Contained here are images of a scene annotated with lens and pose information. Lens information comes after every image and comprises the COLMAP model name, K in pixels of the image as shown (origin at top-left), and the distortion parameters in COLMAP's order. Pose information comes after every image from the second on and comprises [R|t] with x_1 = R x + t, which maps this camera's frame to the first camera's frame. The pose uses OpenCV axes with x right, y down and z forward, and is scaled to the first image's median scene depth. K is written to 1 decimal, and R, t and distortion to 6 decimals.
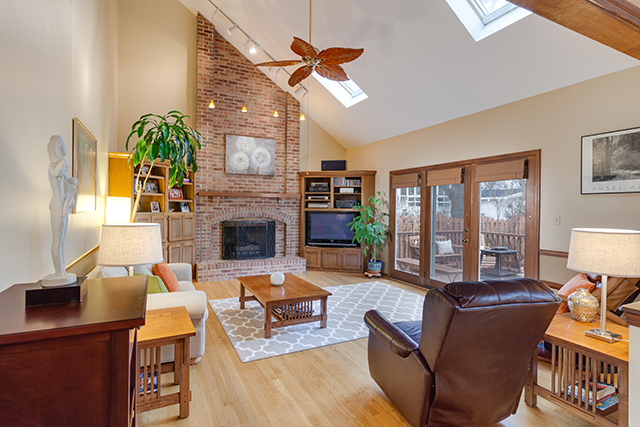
lens RADIAL K [[330.2, 0, 320.0], [0, 330.2, 213.5], [0, 0, 1]] dist [0.000544, -0.000011]
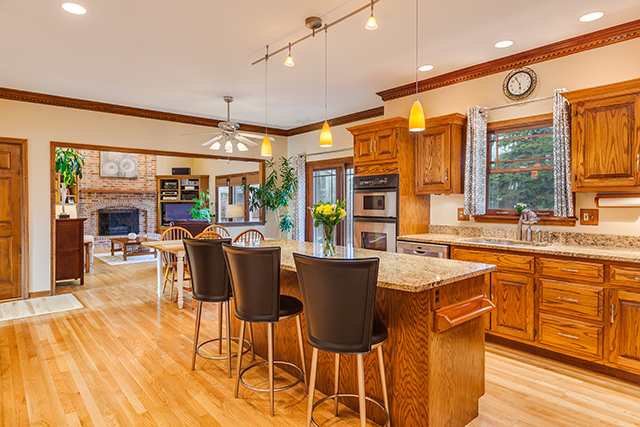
lens RADIAL K [[383.3, 0, 318.0], [0, 383.3, 206.9], [0, 0, 1]] dist [-0.005331, -0.000821]
pose [[0.970347, -0.016227, 0.241170, 0.226399], [0.017193, 0.999850, -0.001901, 0.029153], [-0.241103, 0.005991, 0.970481, -0.833072]]
